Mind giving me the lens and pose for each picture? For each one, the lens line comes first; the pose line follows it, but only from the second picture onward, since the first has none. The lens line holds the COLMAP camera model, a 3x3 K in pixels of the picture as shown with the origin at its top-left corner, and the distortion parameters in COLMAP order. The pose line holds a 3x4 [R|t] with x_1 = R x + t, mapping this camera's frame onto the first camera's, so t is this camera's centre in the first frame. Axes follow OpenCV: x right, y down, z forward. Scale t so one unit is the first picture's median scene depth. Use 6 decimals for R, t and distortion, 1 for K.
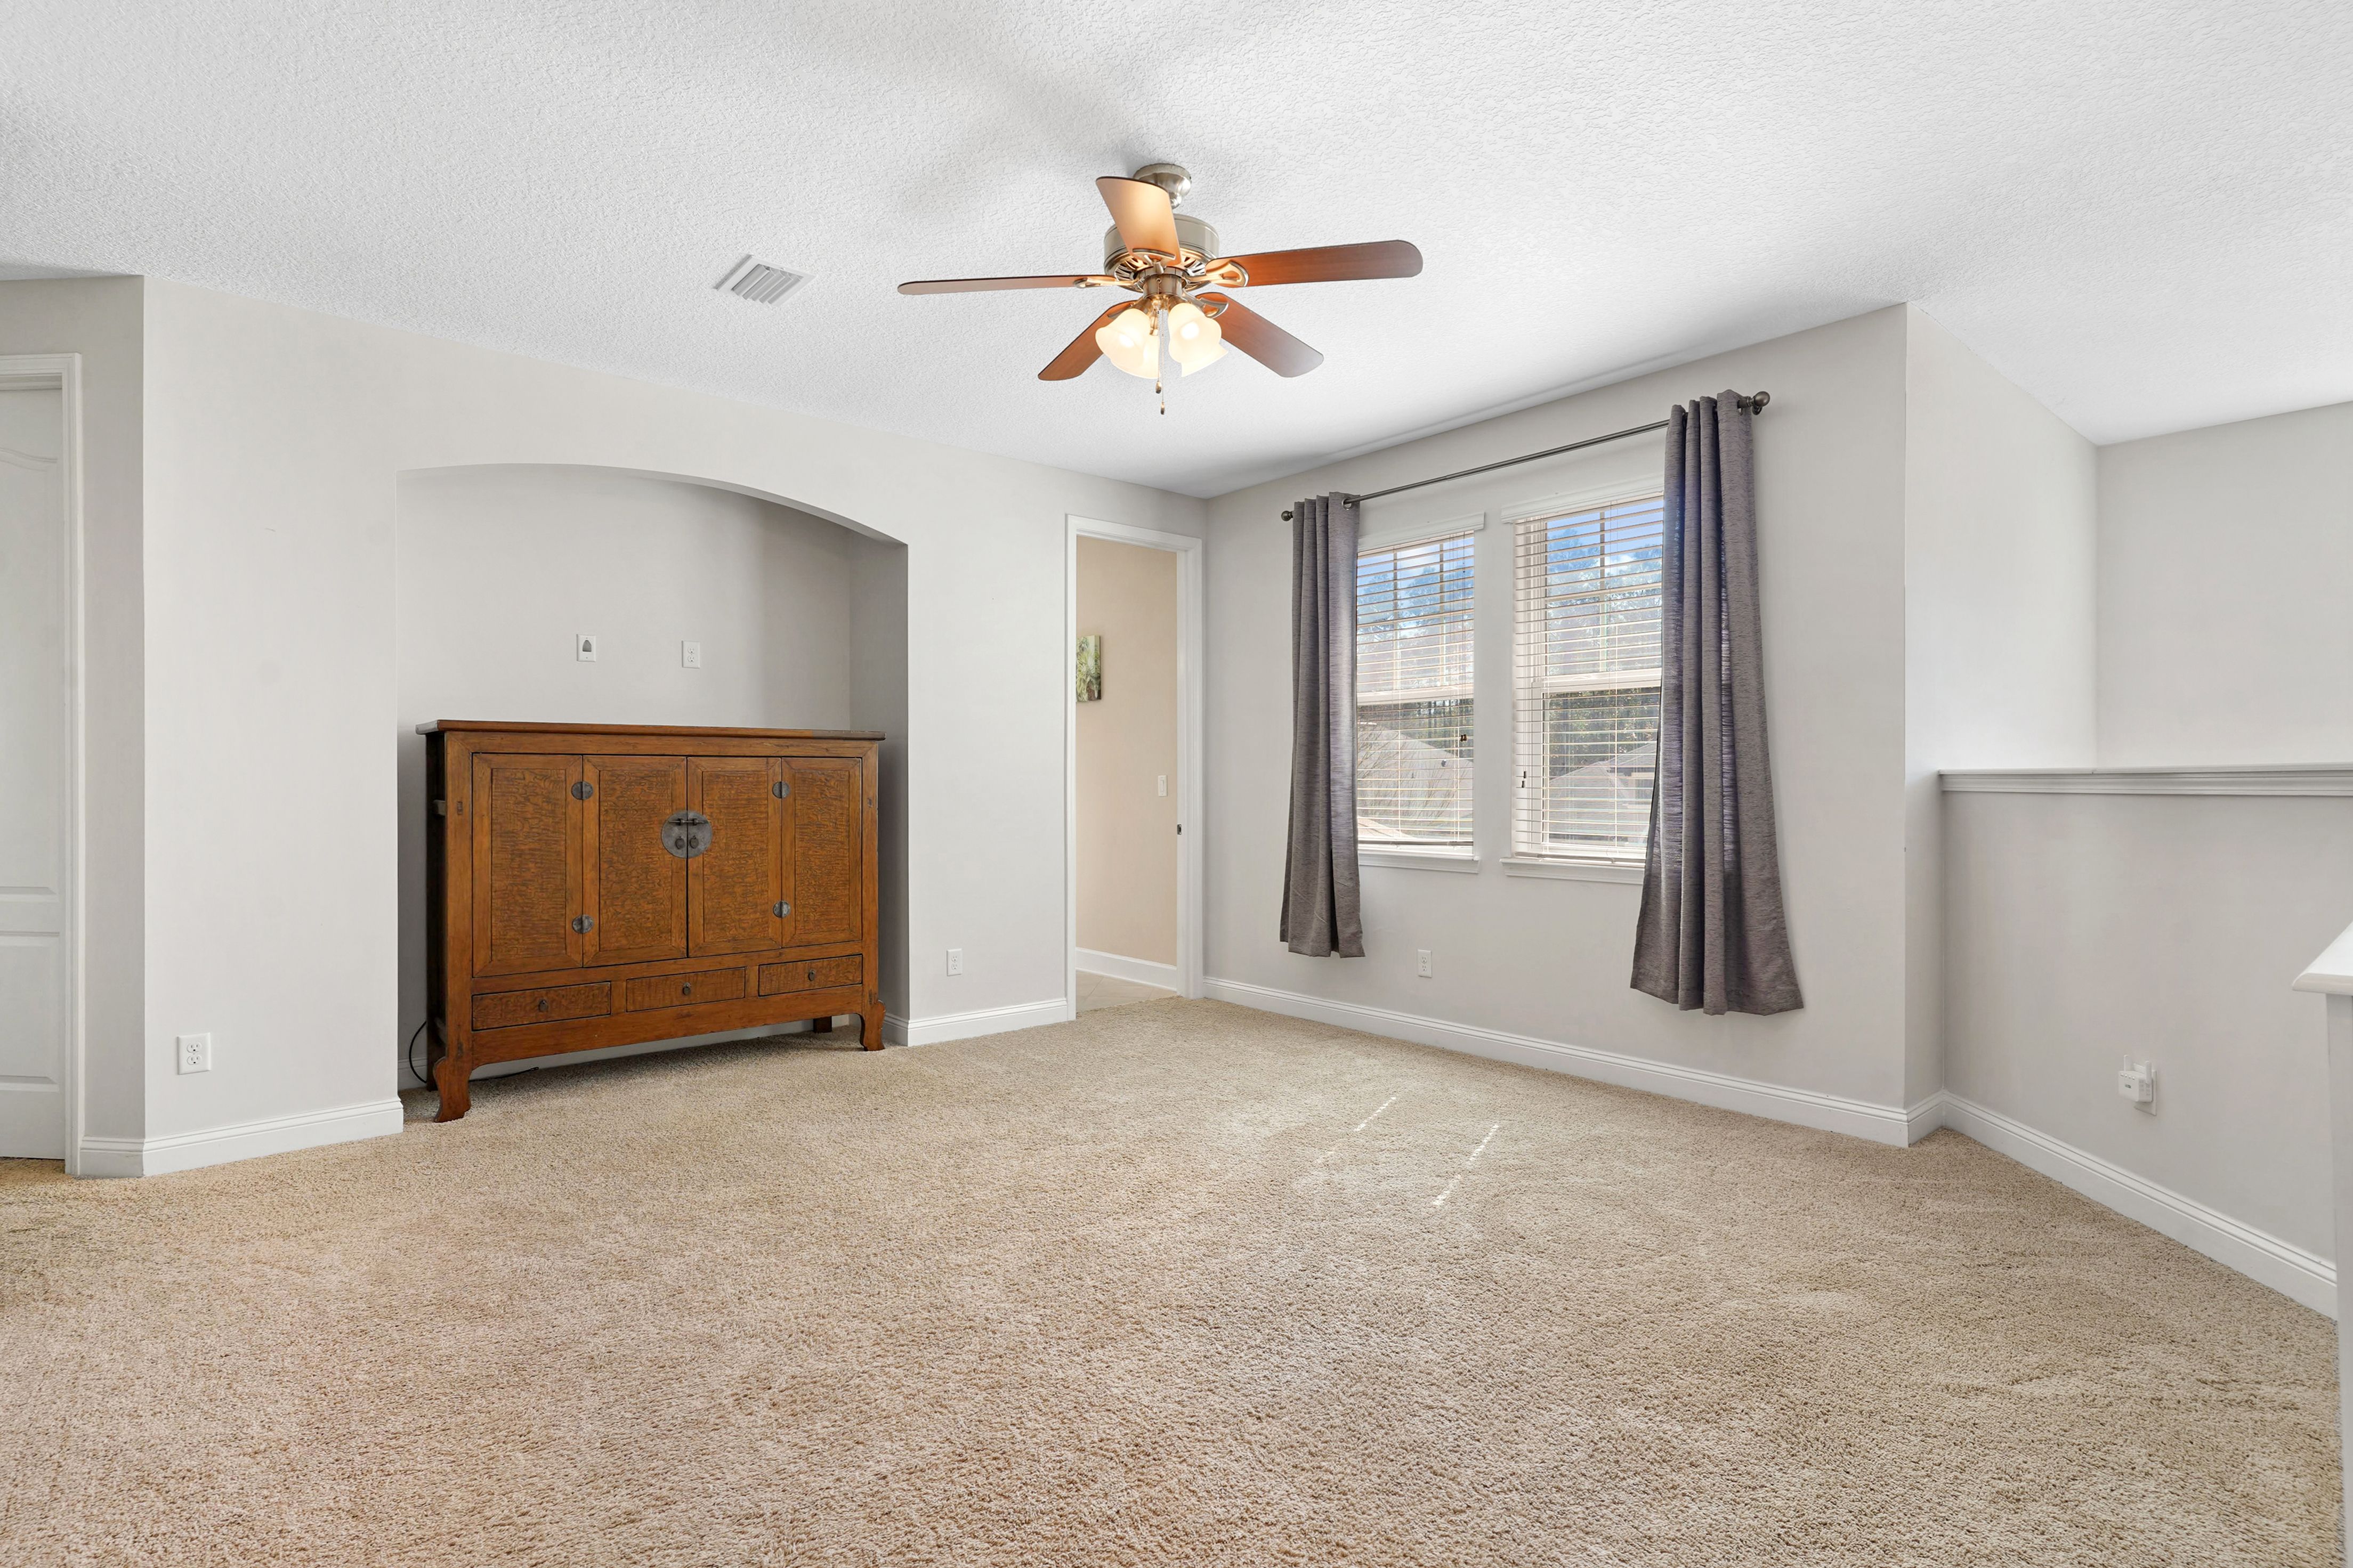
lens RADIAL K [[1142.6, 0, 1168.5], [0, 1142.6, 786.8], [0, 0, 1]] dist [0.000493, 0.000263]
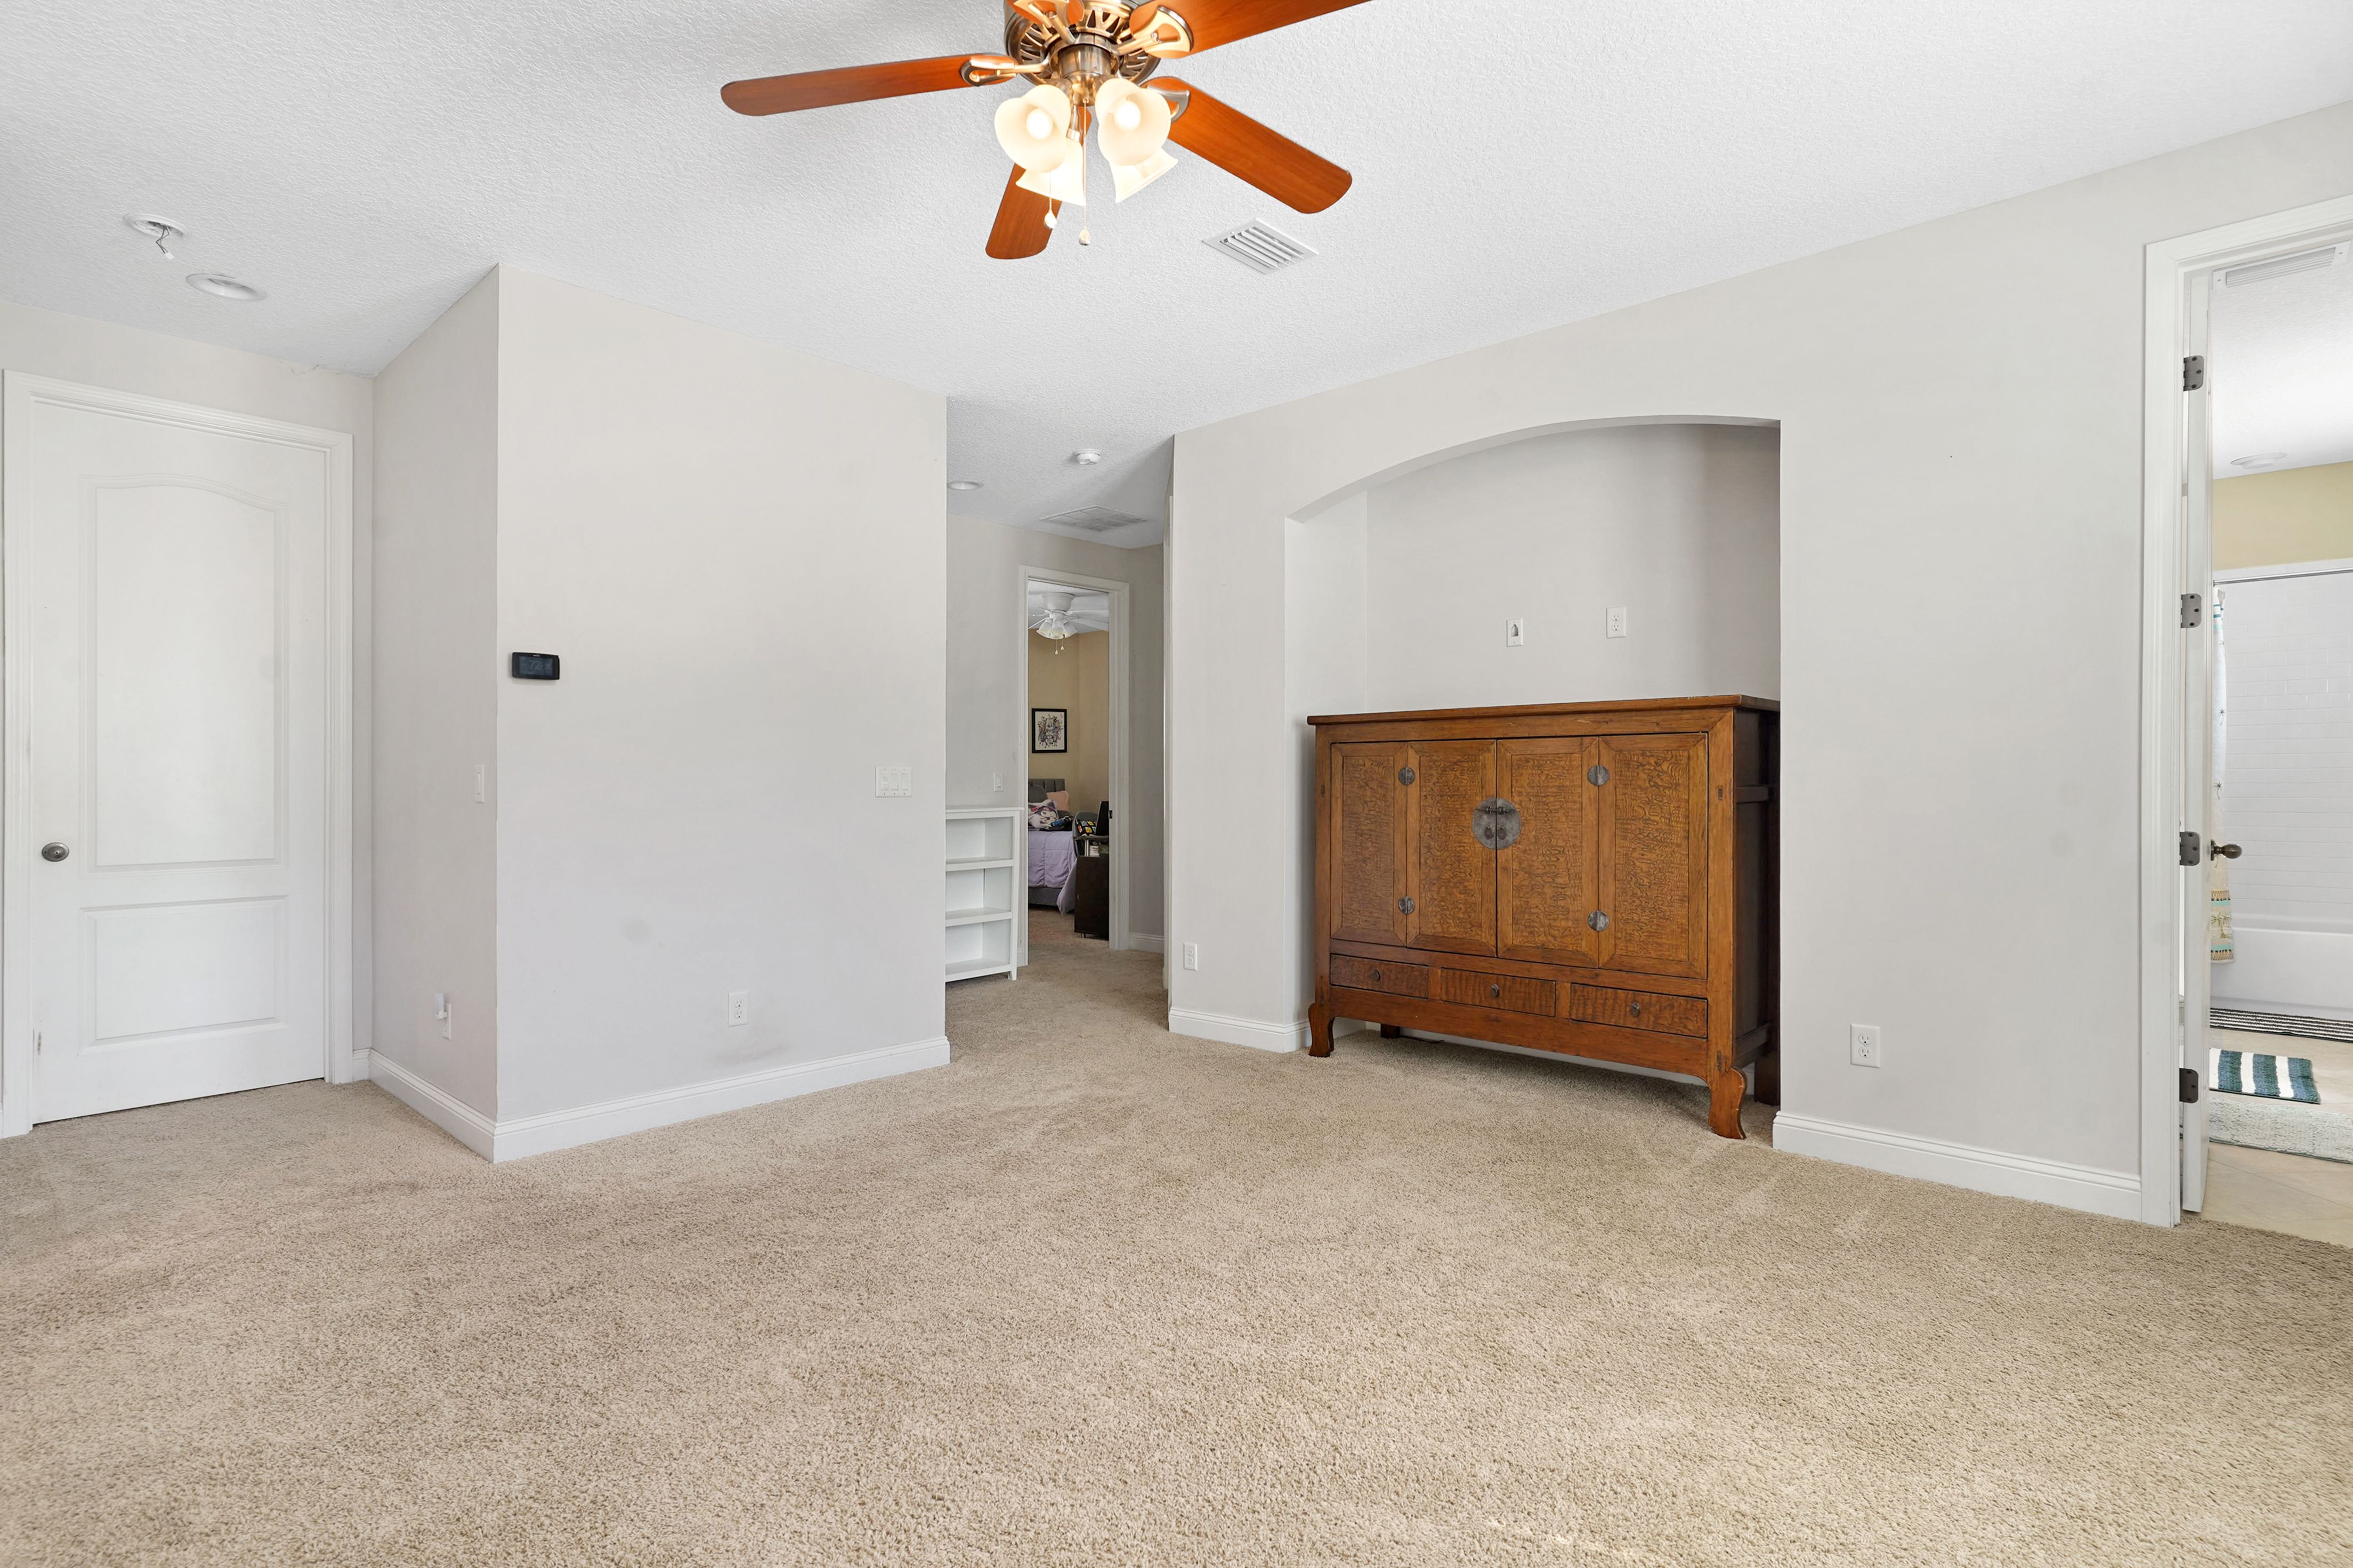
lens RADIAL K [[1142.6, 0, 1168.5], [0, 1142.6, 786.8], [0, 0, 1]] dist [0.000493, 0.000263]
pose [[0.128180, 0.006078, -0.991732, 0.459457], [-0.004697, 0.999974, 0.005521, 0.007830], [0.991740, 0.003950, 0.128205, 0.618080]]
